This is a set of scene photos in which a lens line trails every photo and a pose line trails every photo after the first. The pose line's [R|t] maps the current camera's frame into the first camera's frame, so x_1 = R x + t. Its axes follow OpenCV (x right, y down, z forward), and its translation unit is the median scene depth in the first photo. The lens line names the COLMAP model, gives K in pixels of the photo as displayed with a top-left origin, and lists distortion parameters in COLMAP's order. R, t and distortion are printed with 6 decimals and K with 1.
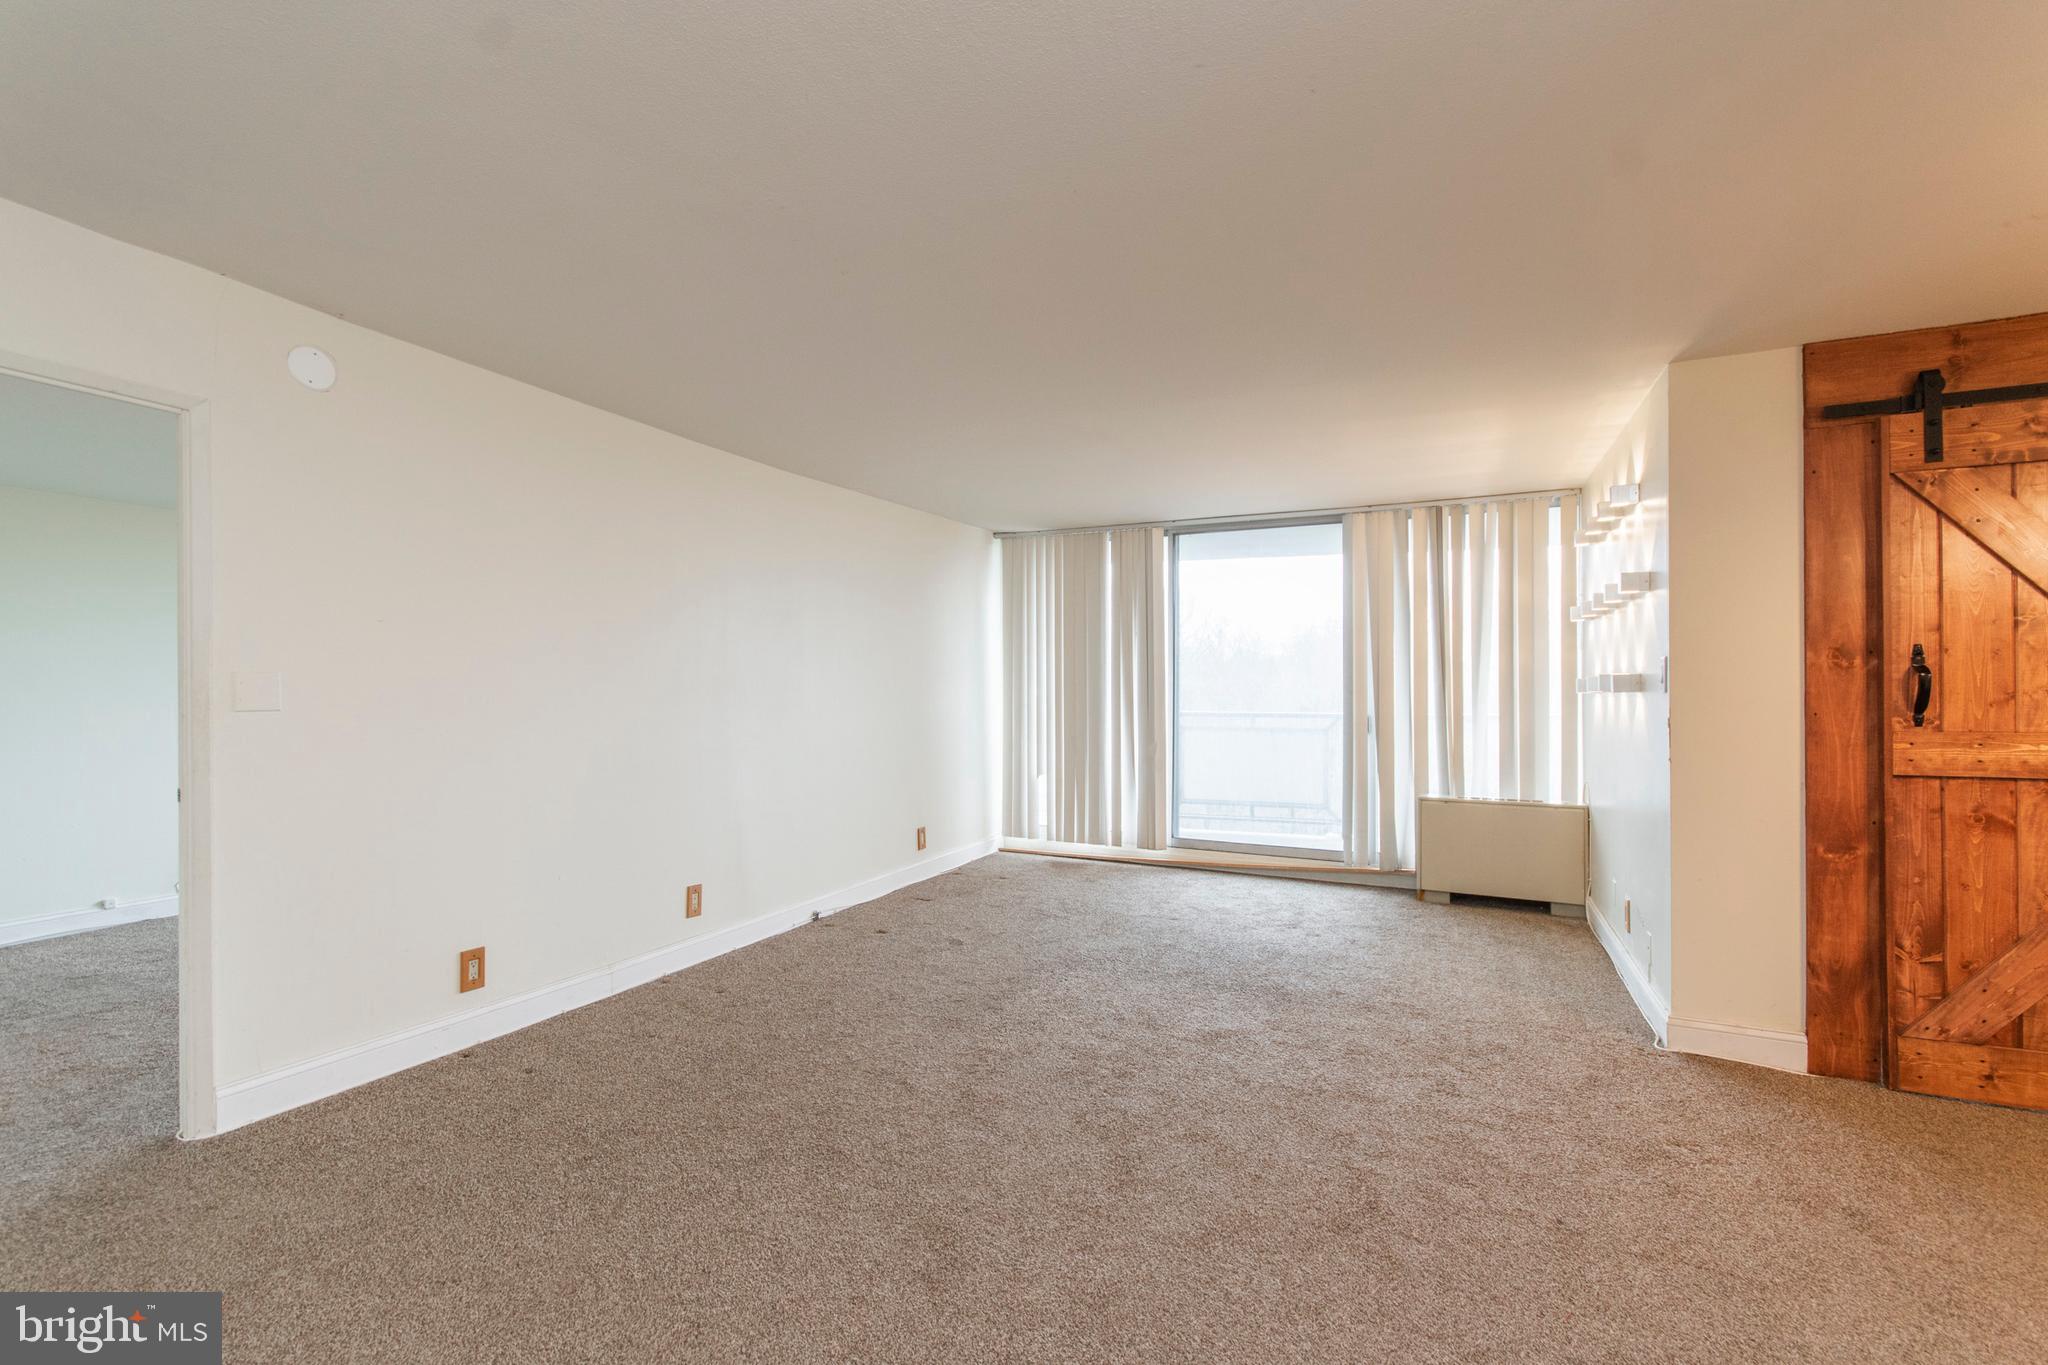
lens RADIAL K [[899.7, 0, 1001.1], [0, 899.7, 685.8], [0, 0, 1]] dist [0.000491, -0.000320]
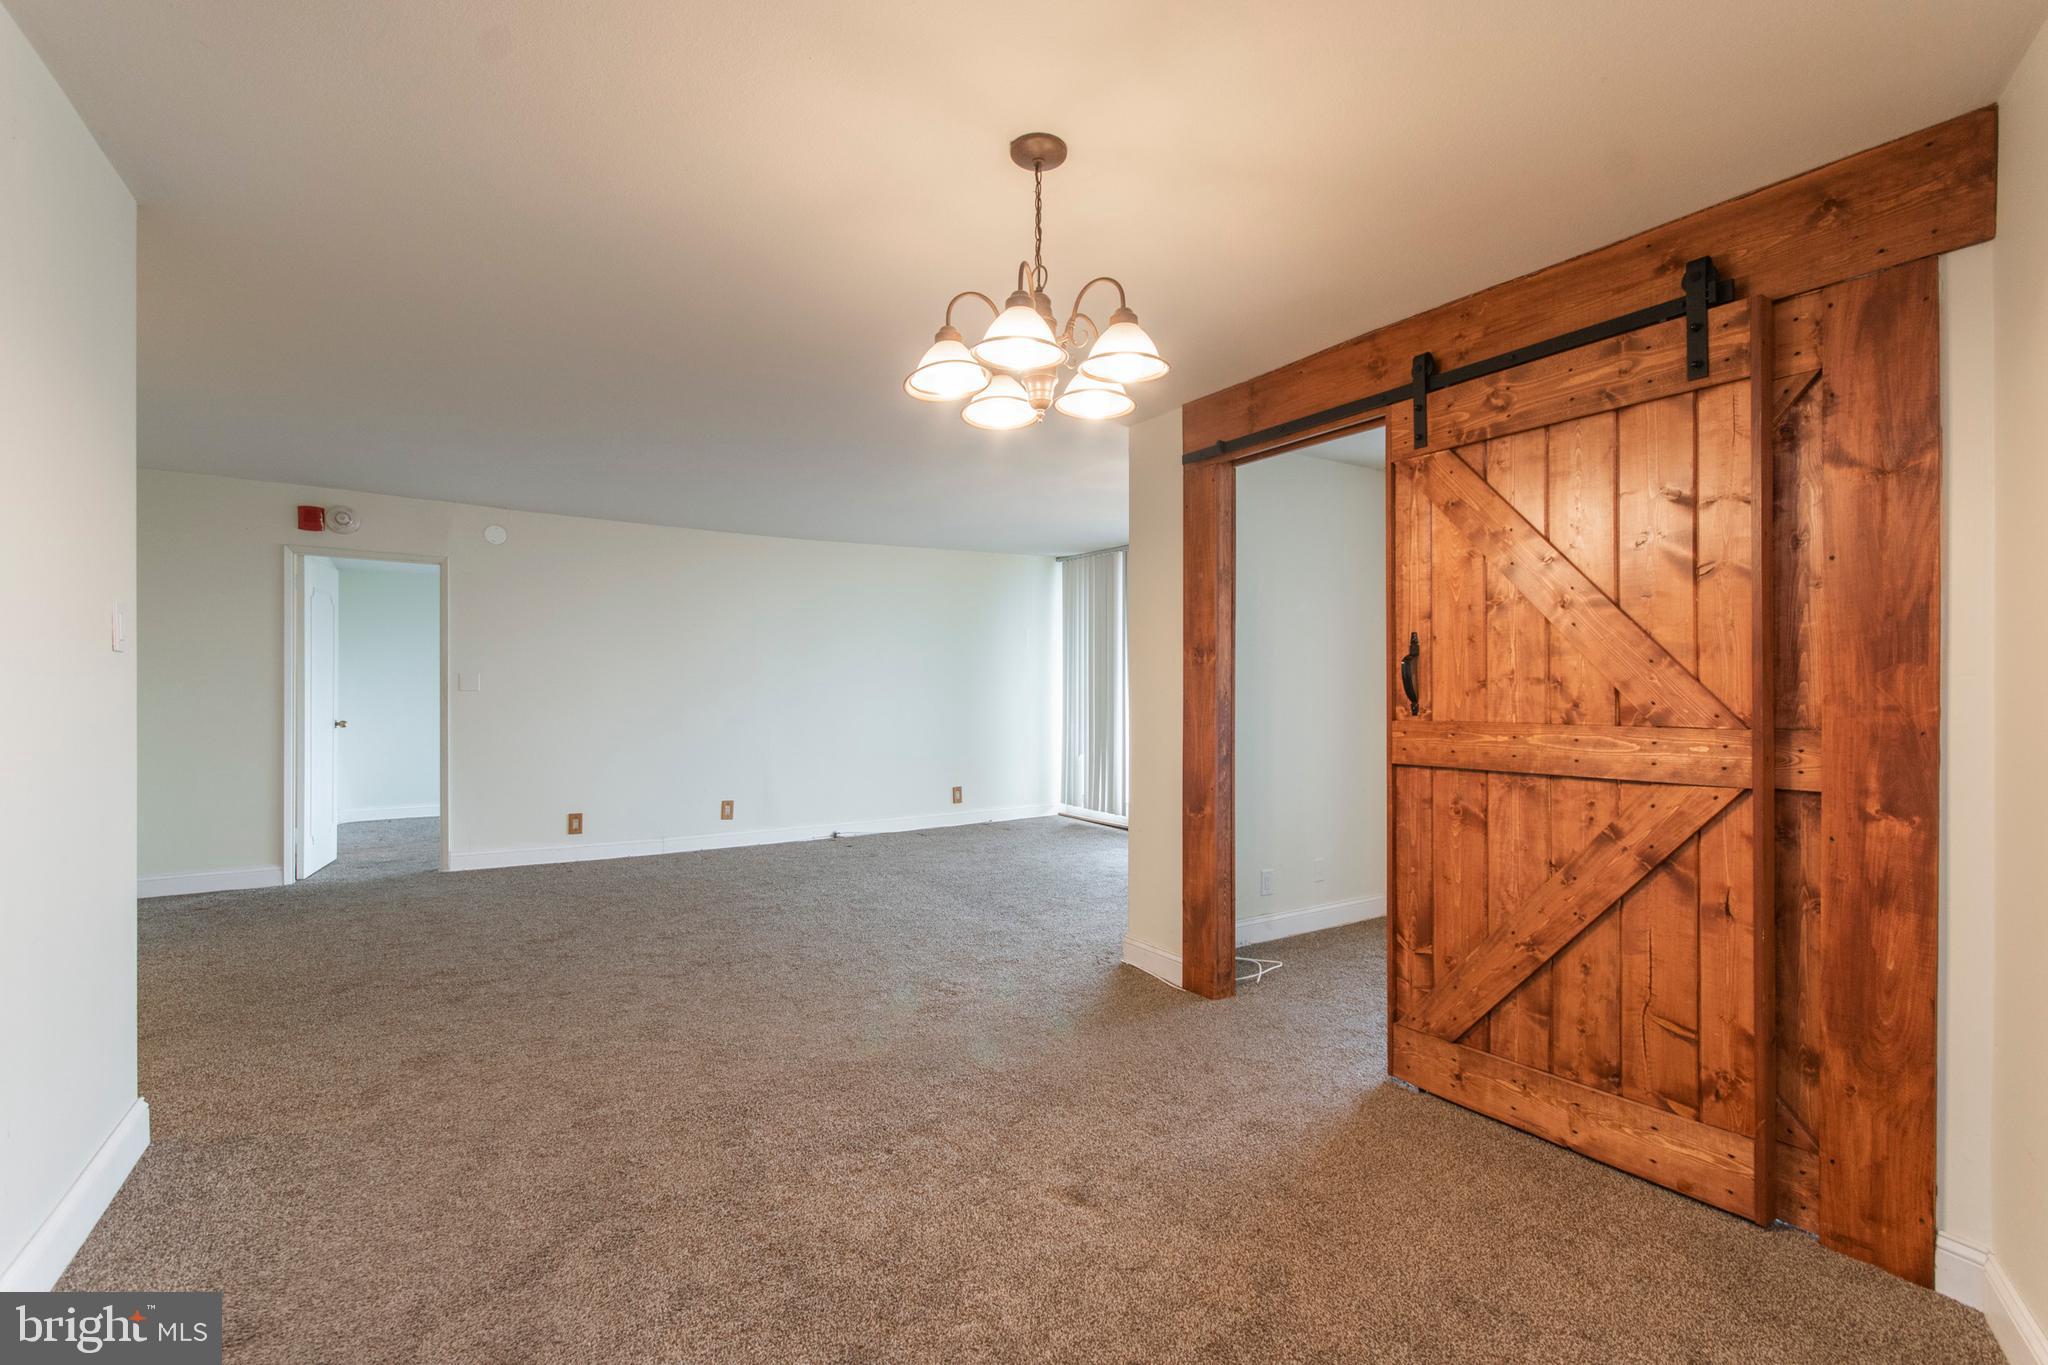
lens RADIAL K [[876.4, 0, 964.5], [0, 876.4, 676.2], [0, 0, 1]] dist [0.000547, 0.000049]
pose [[0.840543, -0.006261, -0.541709, 1.142148], [0.006416, 0.999978, -0.001602, 0.000582], [0.541708, -0.002130, 0.840564, -0.081523]]
